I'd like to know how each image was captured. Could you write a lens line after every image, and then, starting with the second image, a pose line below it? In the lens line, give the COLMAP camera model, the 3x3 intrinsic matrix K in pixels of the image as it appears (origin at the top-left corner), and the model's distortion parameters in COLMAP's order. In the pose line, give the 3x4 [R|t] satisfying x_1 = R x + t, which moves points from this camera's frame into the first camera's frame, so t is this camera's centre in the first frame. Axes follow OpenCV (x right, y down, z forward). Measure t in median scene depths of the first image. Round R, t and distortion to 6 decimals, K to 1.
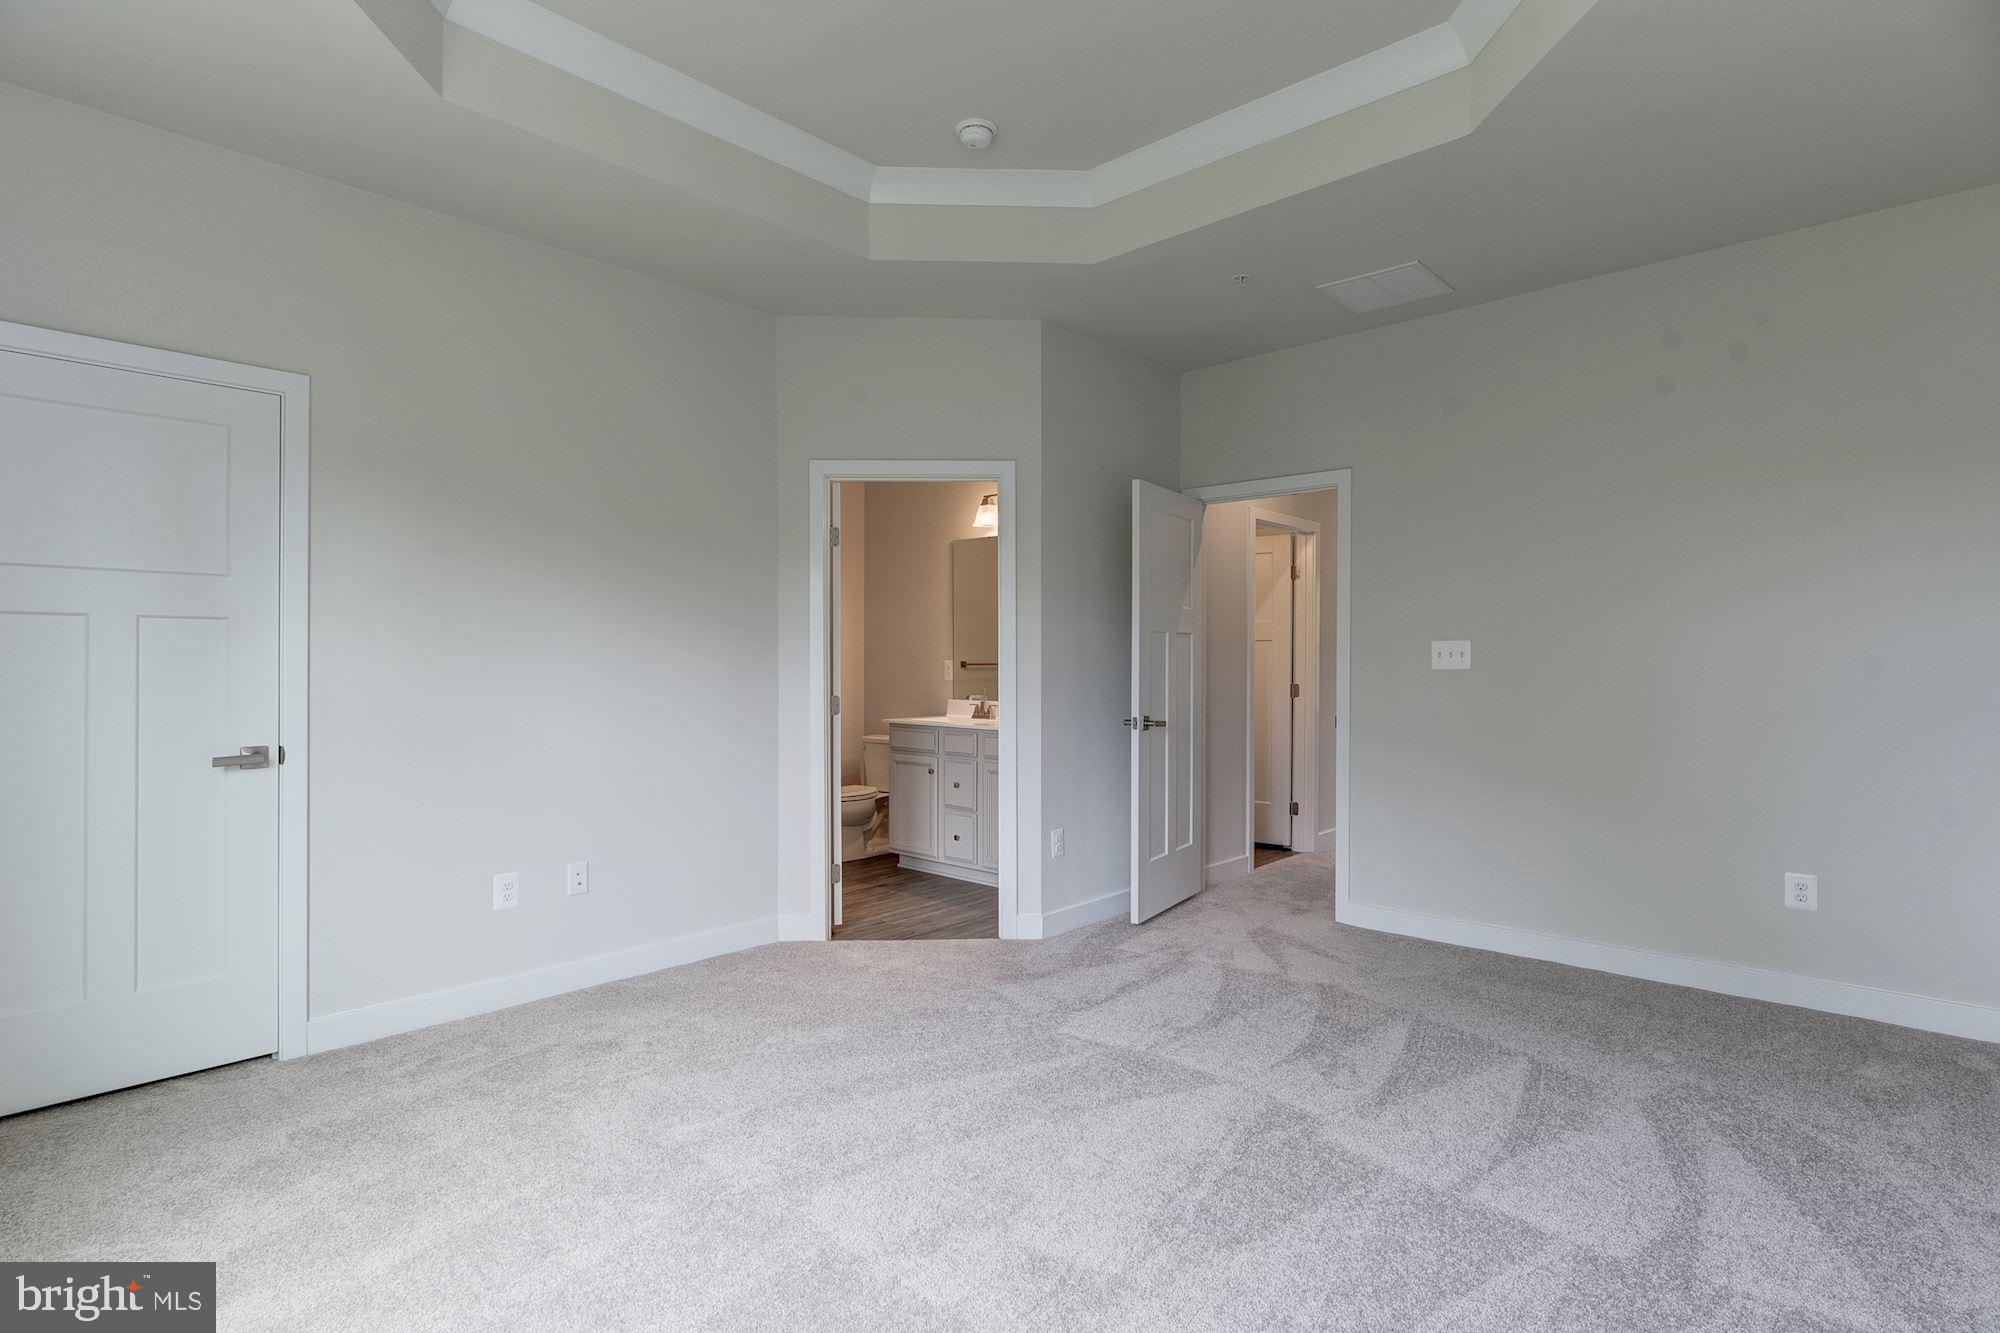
lens RADIAL K [[991.1, 0, 992.6], [0, 991.1, 657.5], [0, 0, 1]] dist [-0.003712, -0.000860]
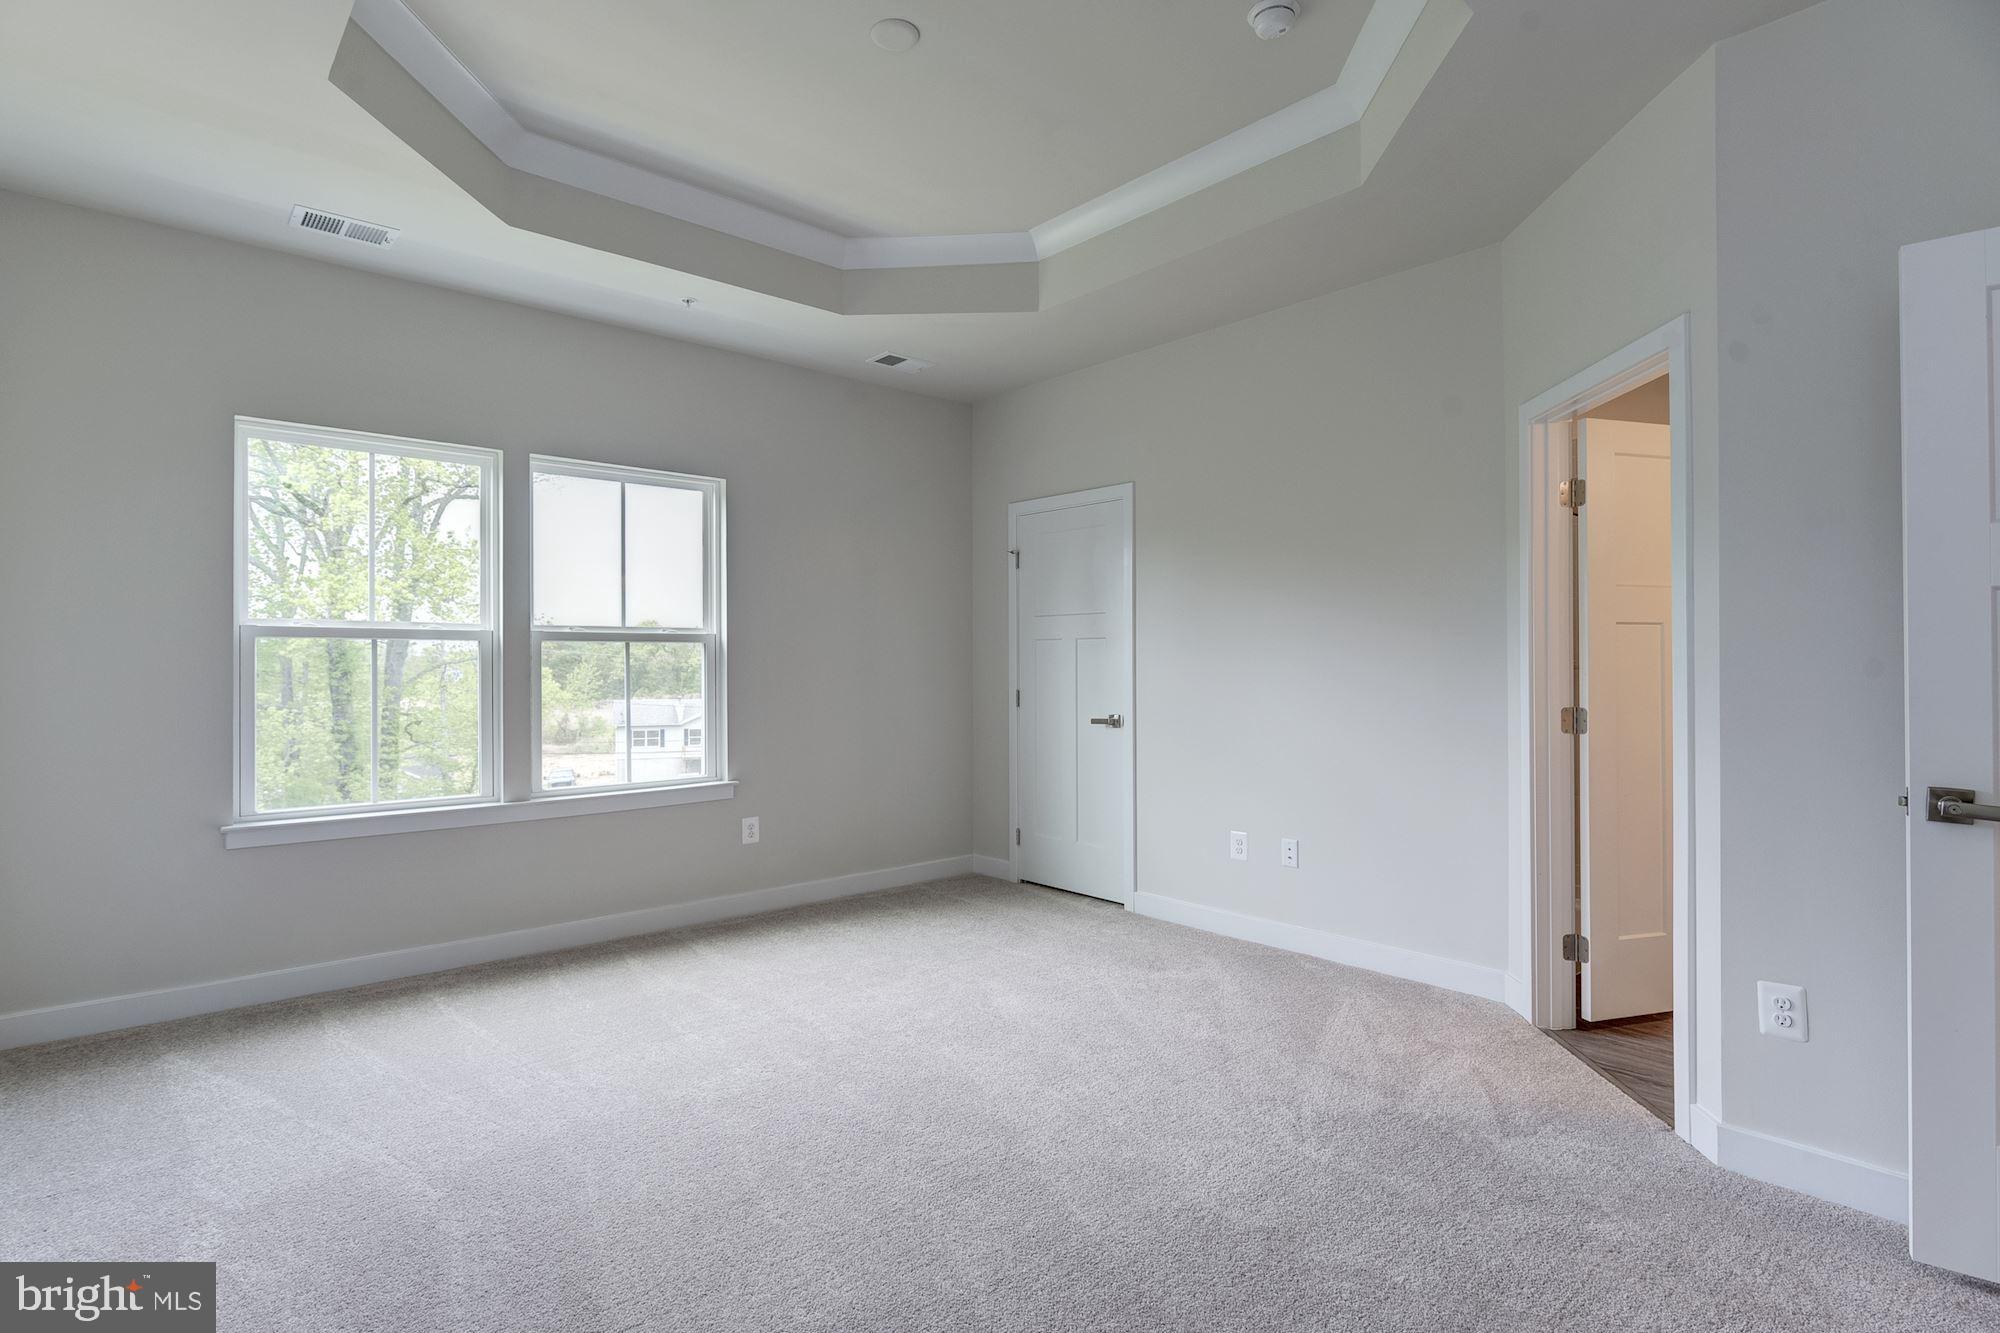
lens RADIAL K [[991.1, 0, 992.6], [0, 991.1, 657.5], [0, 0, 1]] dist [-0.003712, -0.000860]
pose [[-0.096884, -0.004272, -0.995286, 0.747331], [0.008378, 0.999952, -0.005107, 0.001310], [0.995260, -0.008833, -0.096844, 0.769610]]
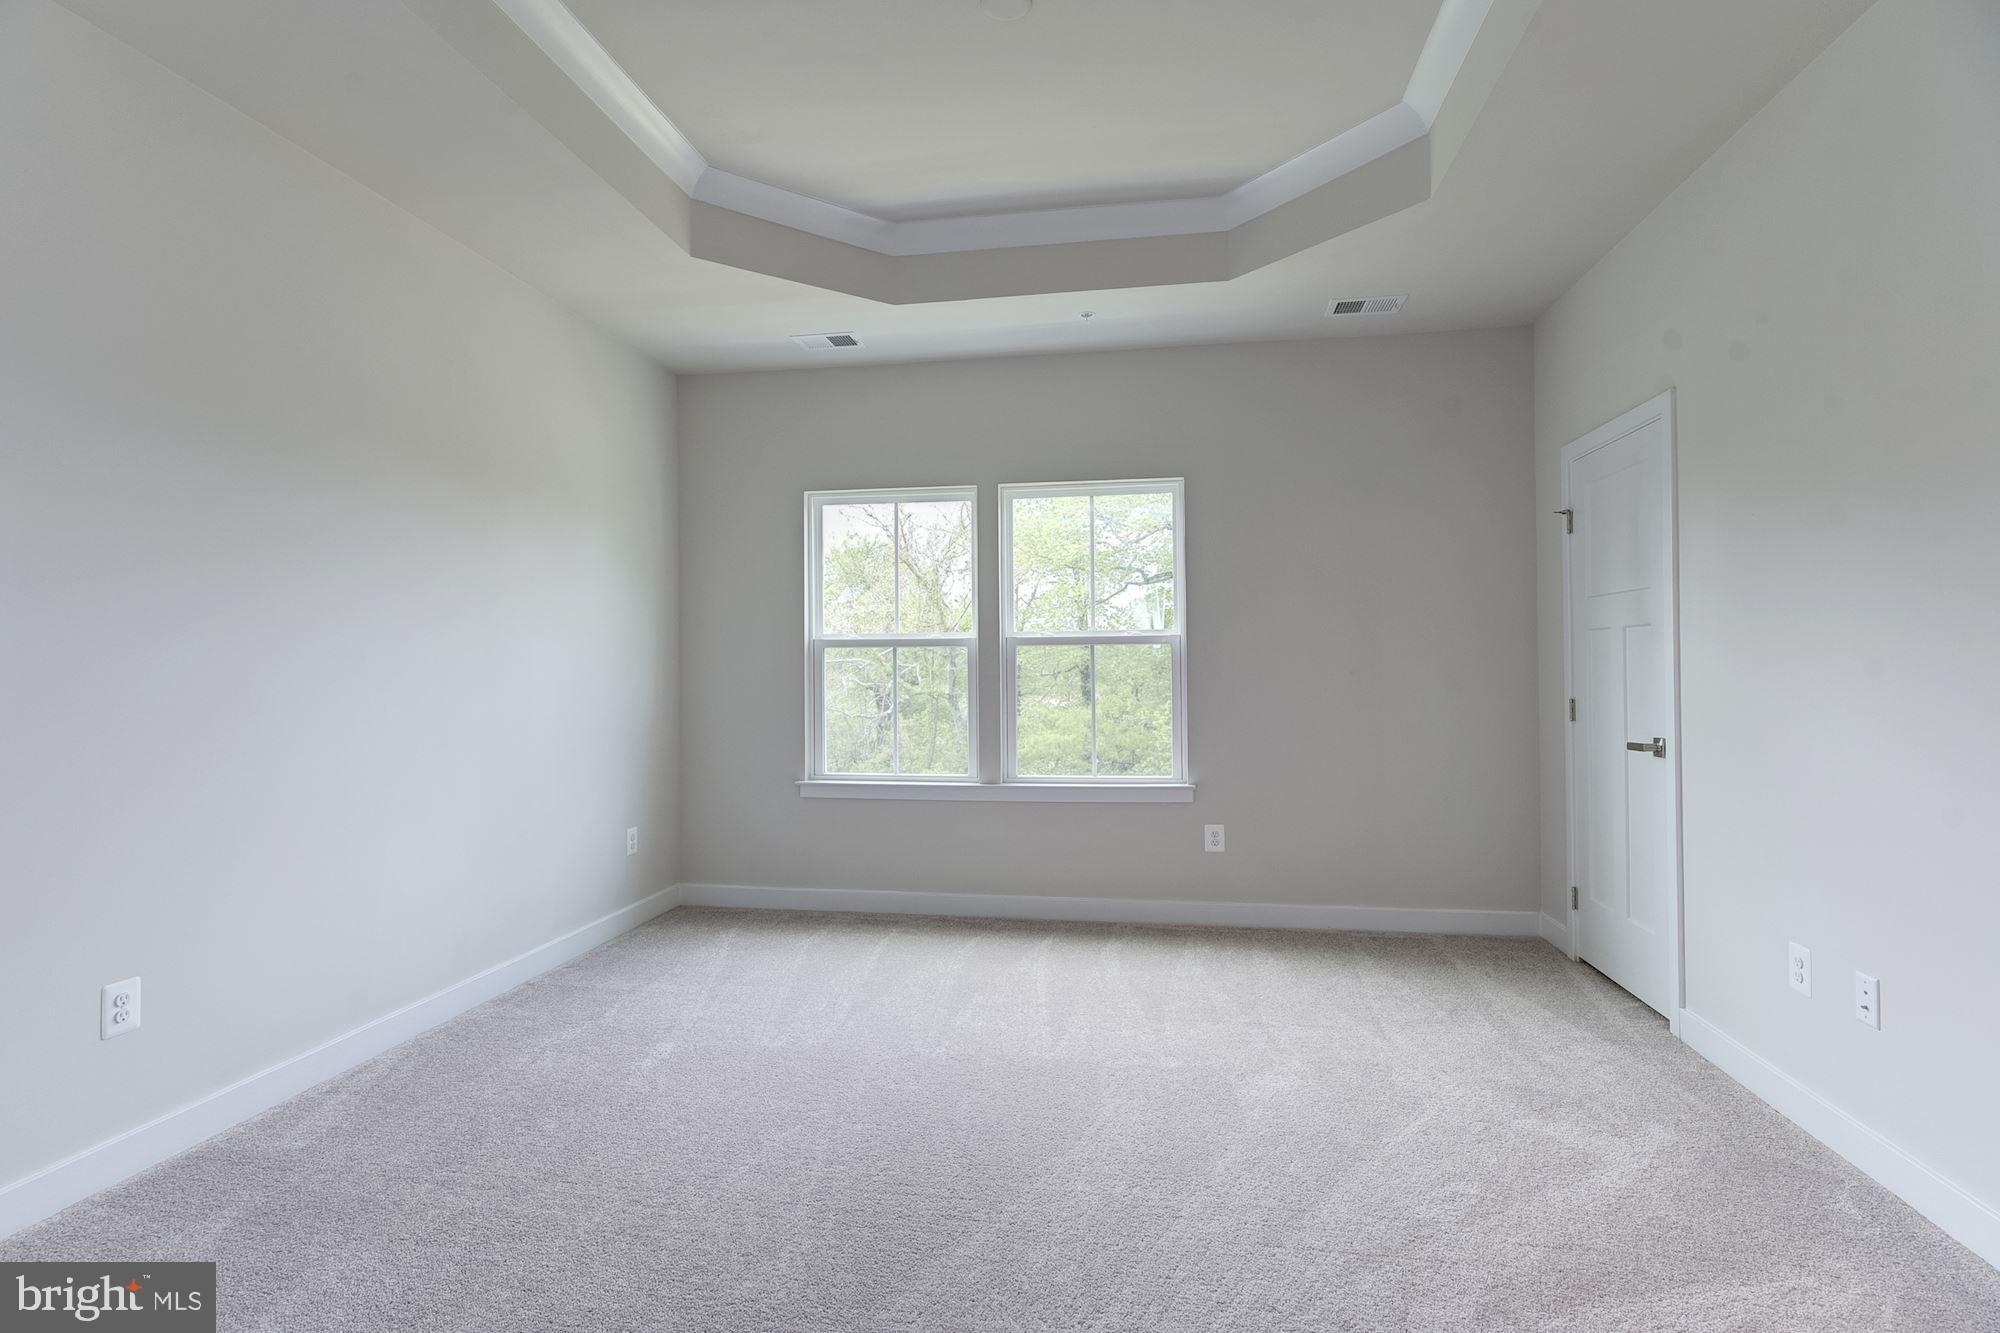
lens RADIAL K [[991.1, 0, 992.6], [0, 991.1, 657.5], [0, 0, 1]] dist [-0.003712, -0.000860]
pose [[-0.834838, 0.003238, -0.550486, 0.401669], [0.012077, 0.999850, -0.012435, 0.003349], [0.550363, -0.017030, -0.834752, 1.221352]]
